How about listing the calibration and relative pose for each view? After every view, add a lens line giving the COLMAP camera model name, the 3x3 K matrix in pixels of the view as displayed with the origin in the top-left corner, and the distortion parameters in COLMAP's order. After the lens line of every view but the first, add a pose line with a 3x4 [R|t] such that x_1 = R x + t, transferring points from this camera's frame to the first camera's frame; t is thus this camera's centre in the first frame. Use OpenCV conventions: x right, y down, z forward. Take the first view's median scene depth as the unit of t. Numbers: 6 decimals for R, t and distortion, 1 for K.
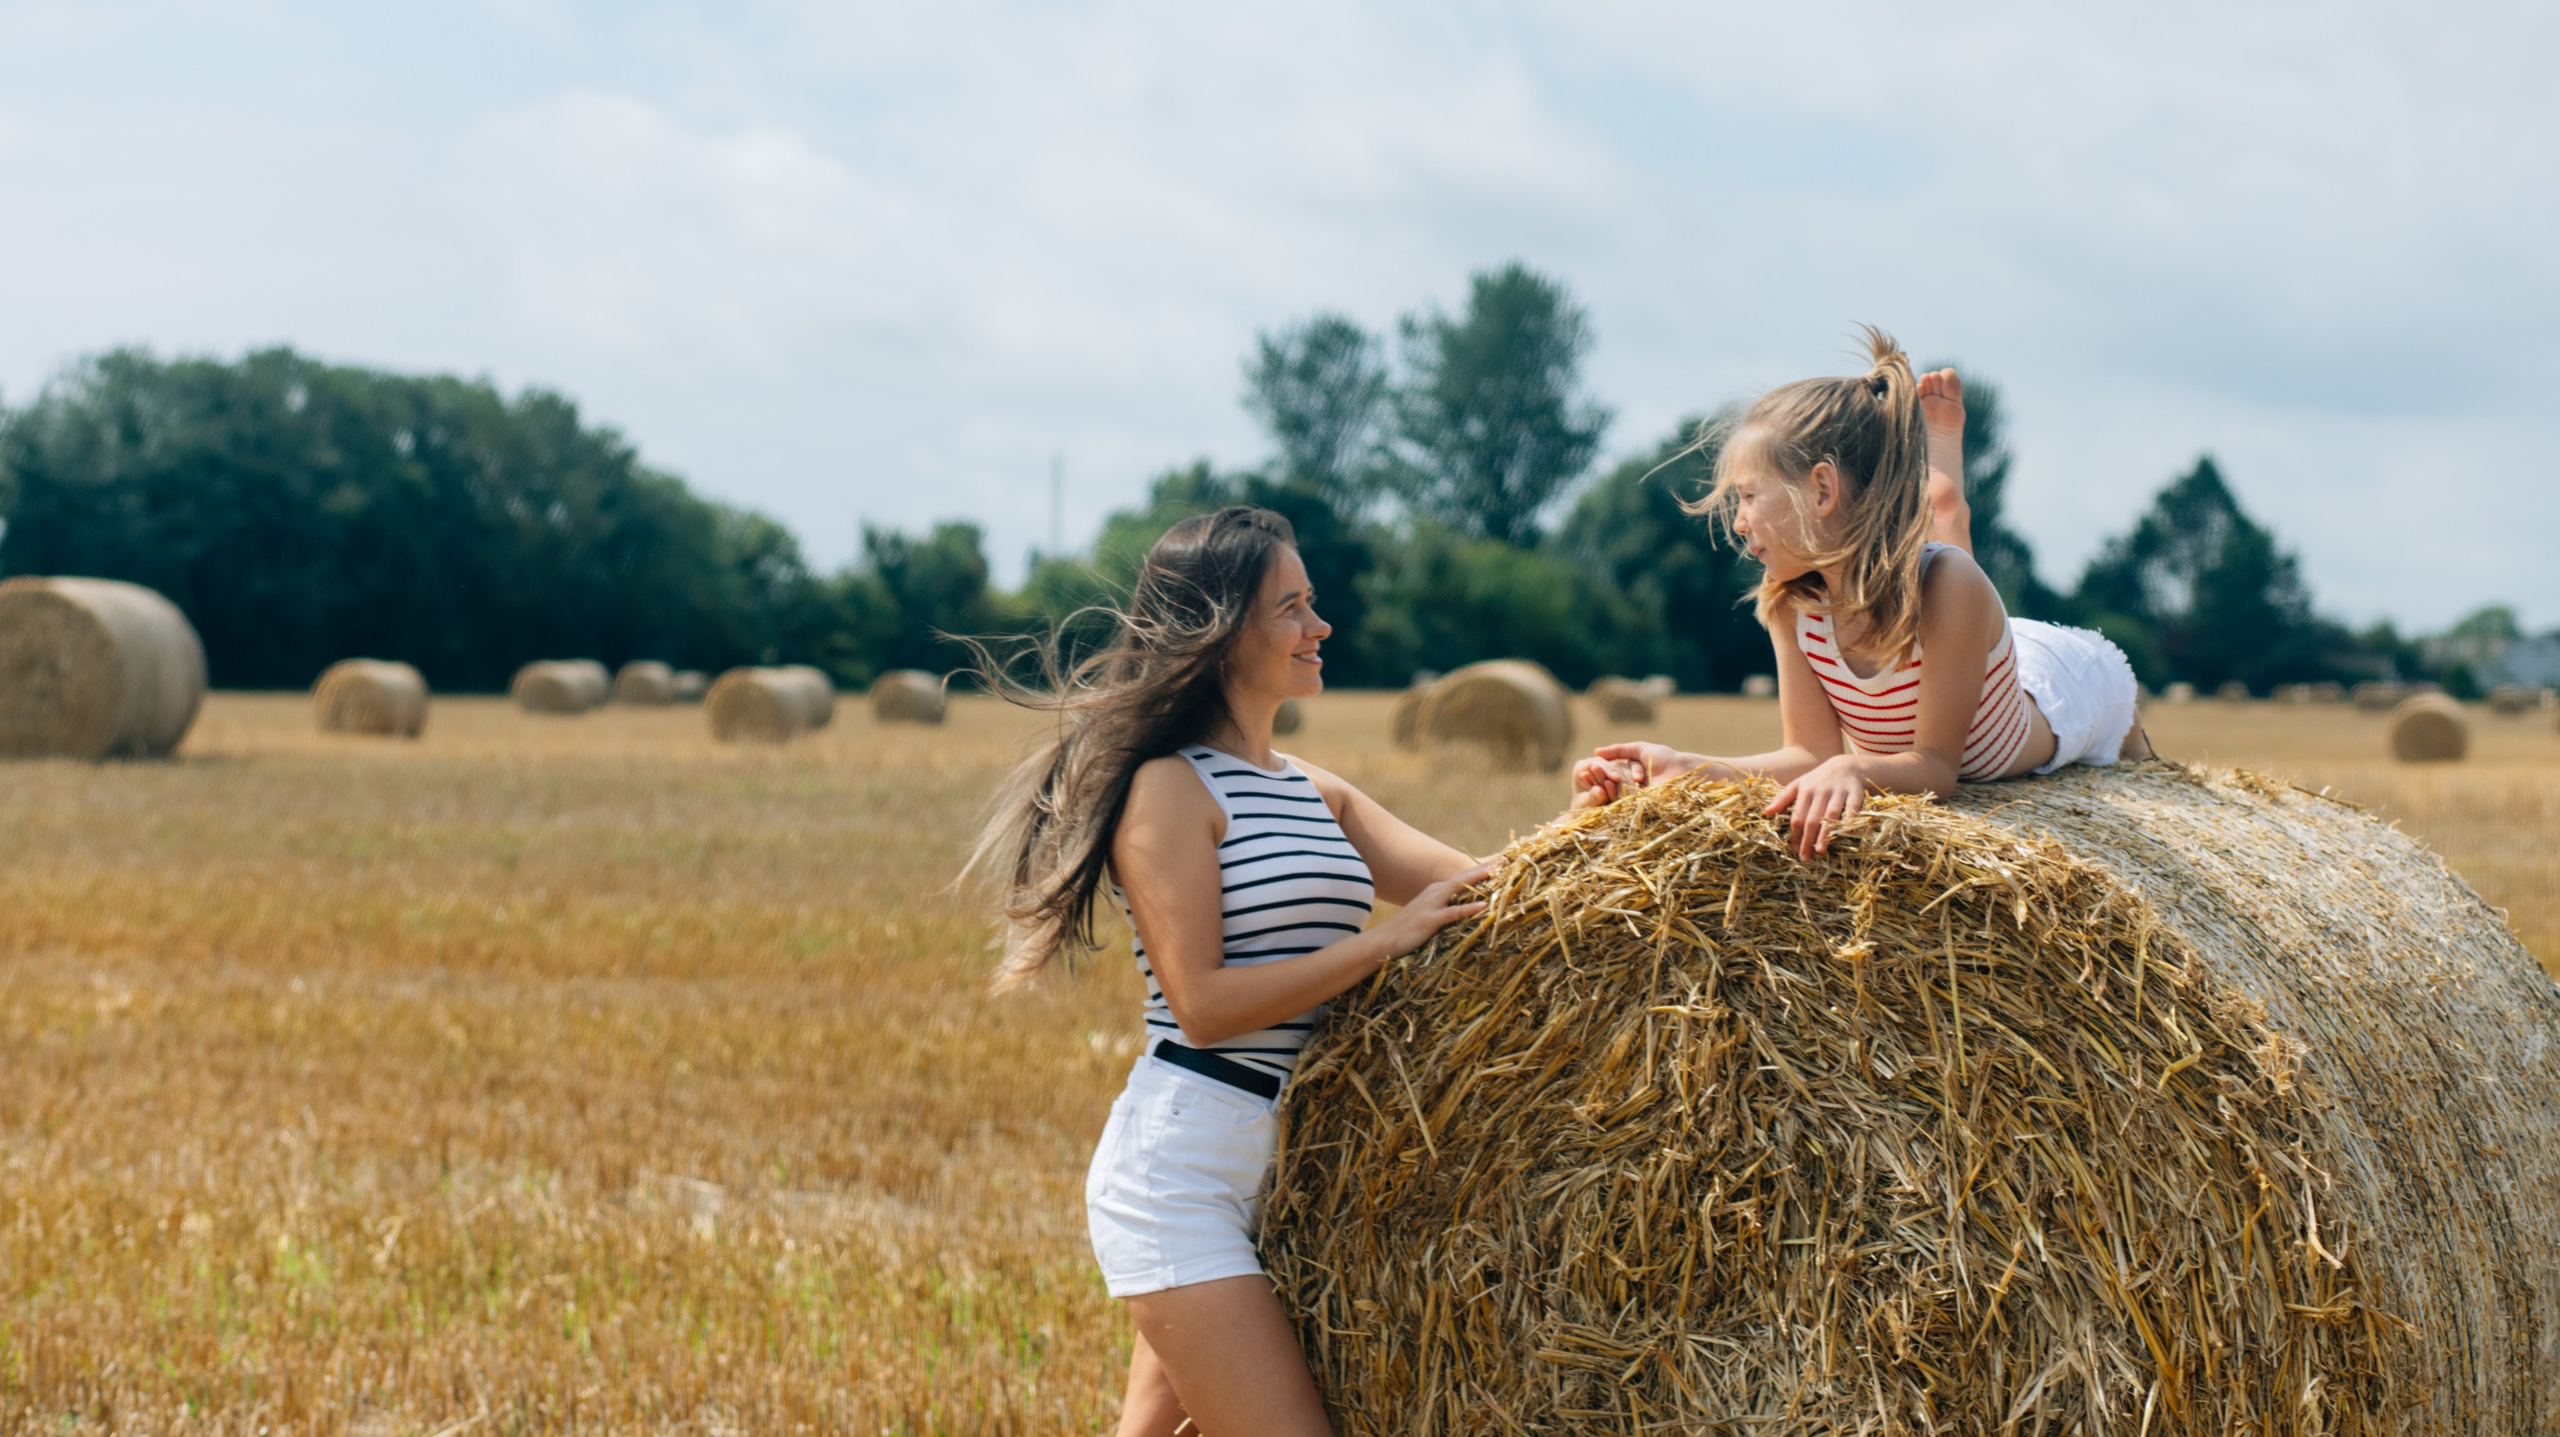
lens RADIAL K [[6188.5, 0, 1280.0], [0, 6188.5, 718.5], [0, 0, 1]] dist [-0.005242, -0.022228]
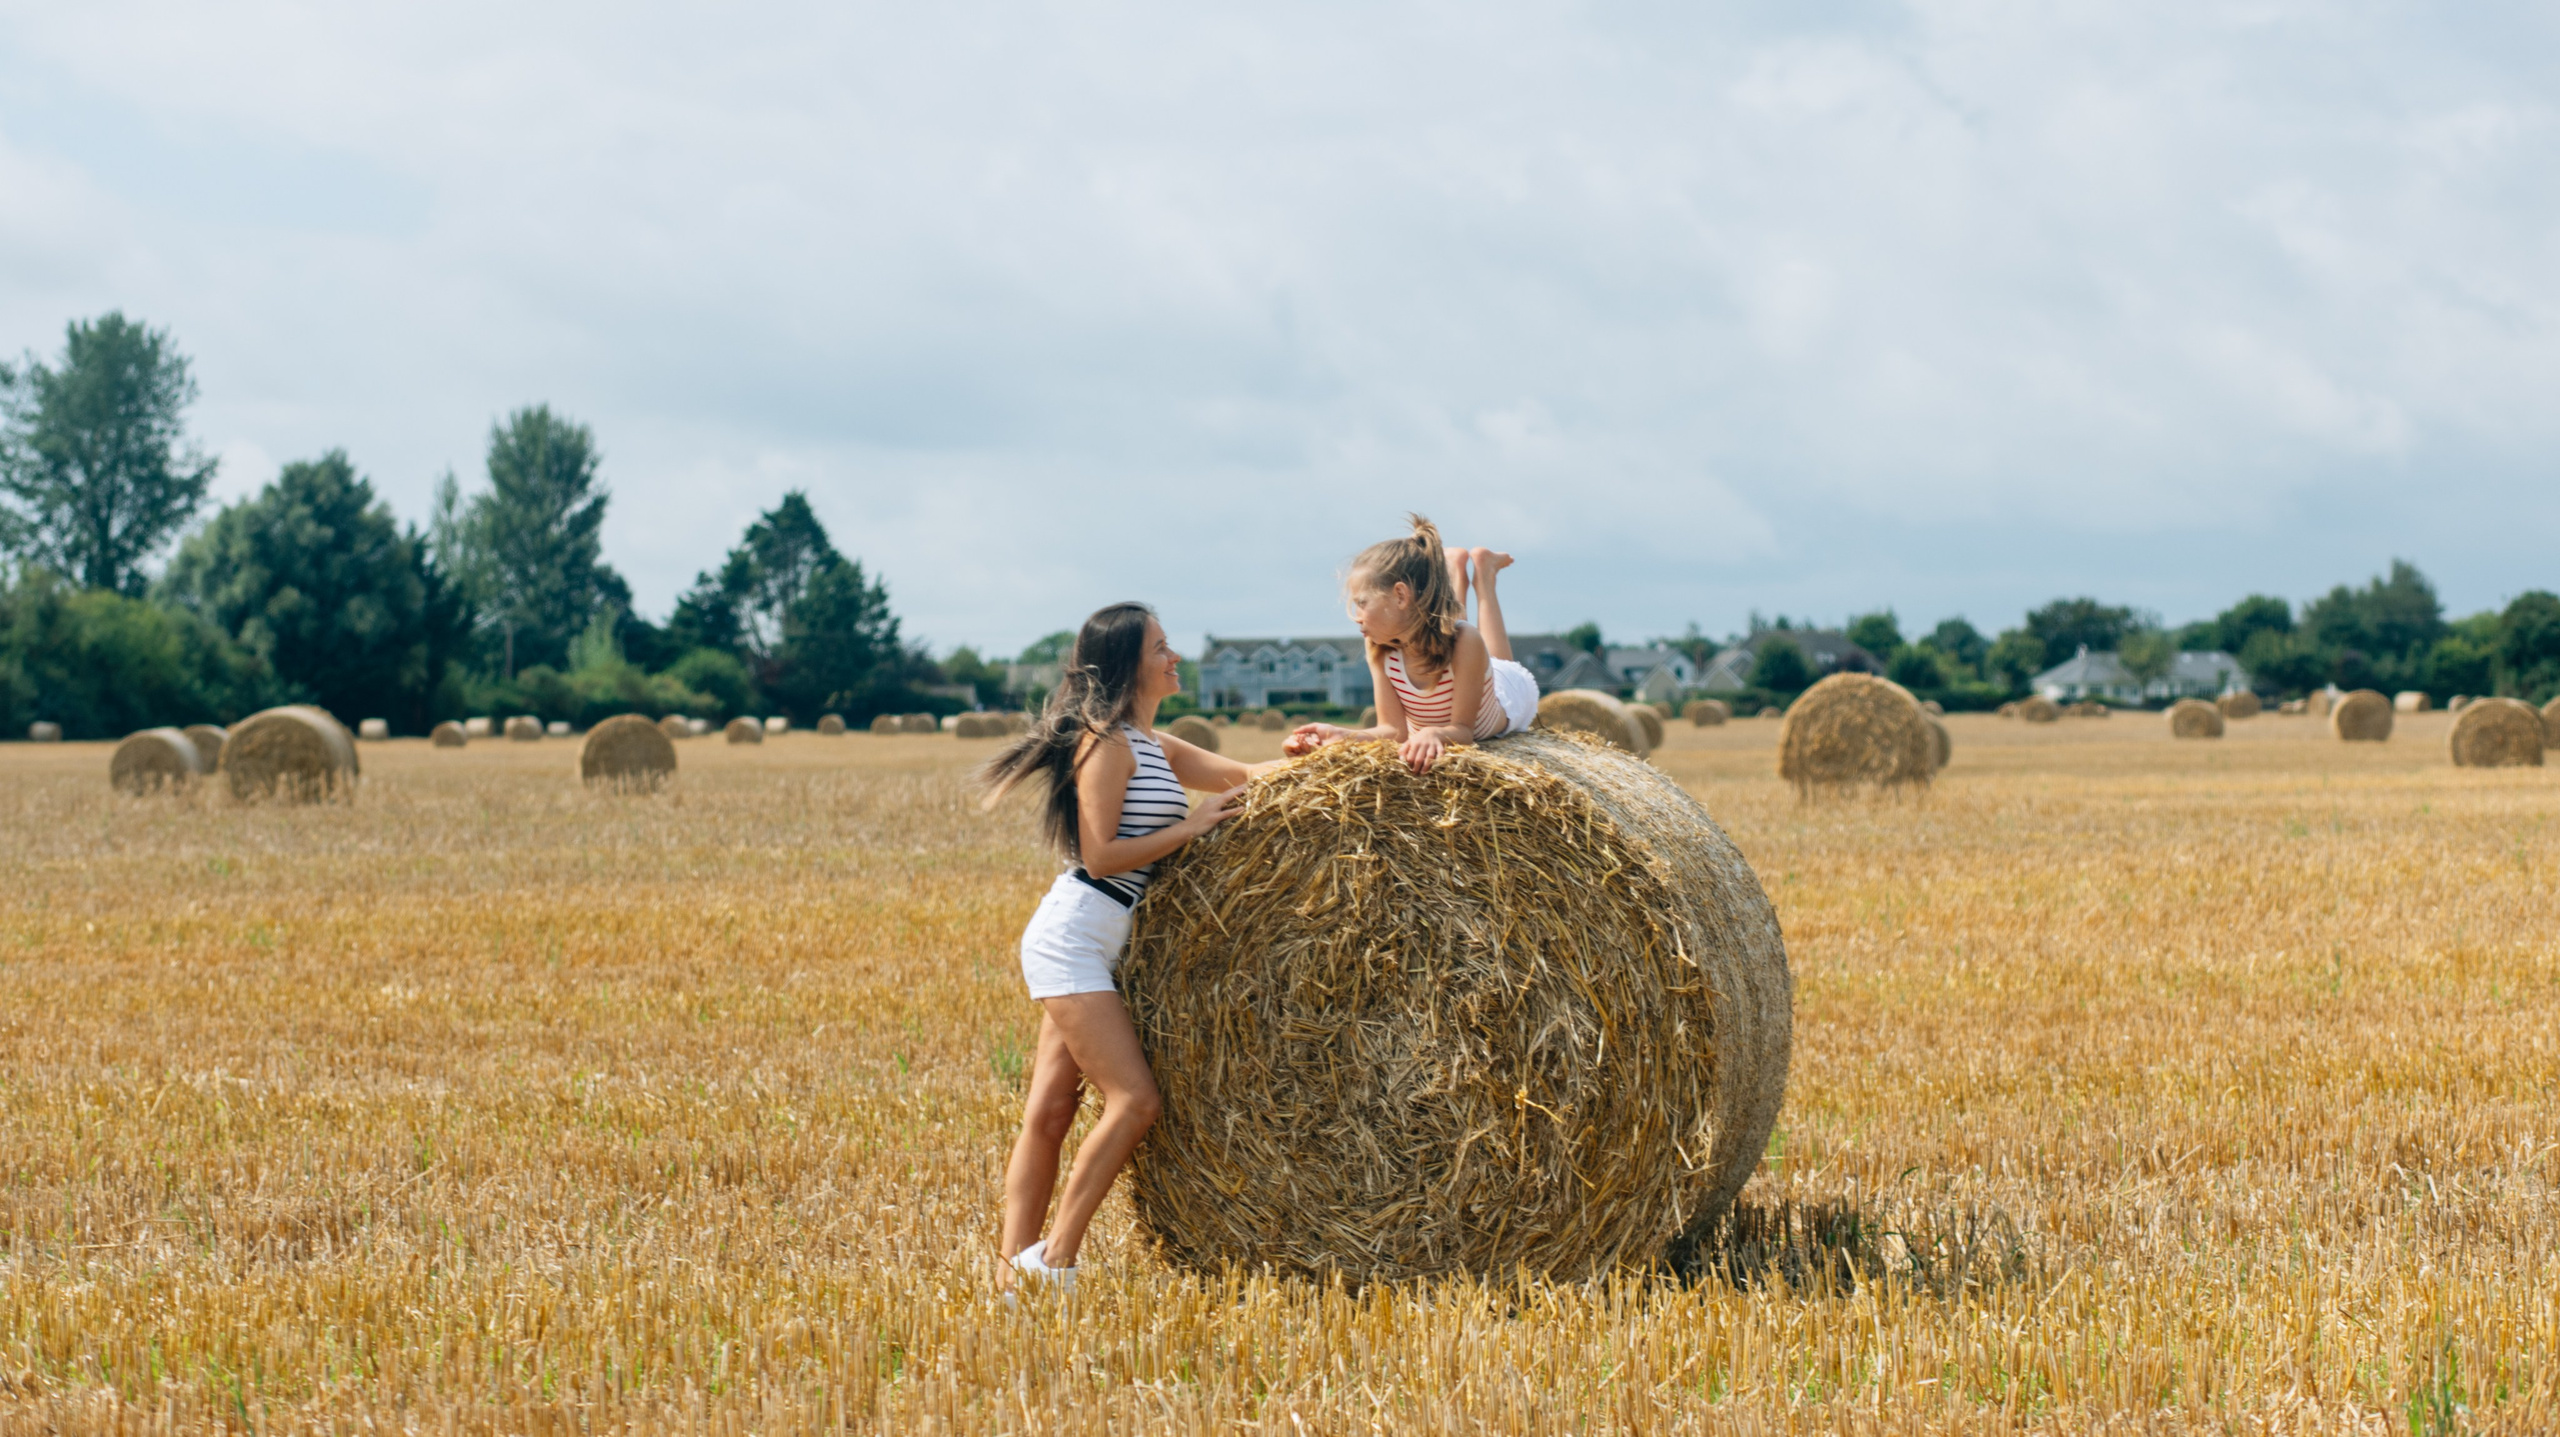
lens RADIAL K [[6188.5, 0, 1280.0], [0, 6188.5, 718.5], [0, 0, 1]] dist [-0.005242, -0.022228]
pose [[0.972882, -0.023962, 0.230058, -0.413957], [0.025300, 0.999676, -0.002867, 0.007709], [-0.229914, 0.008609, 0.973173, -0.929505]]
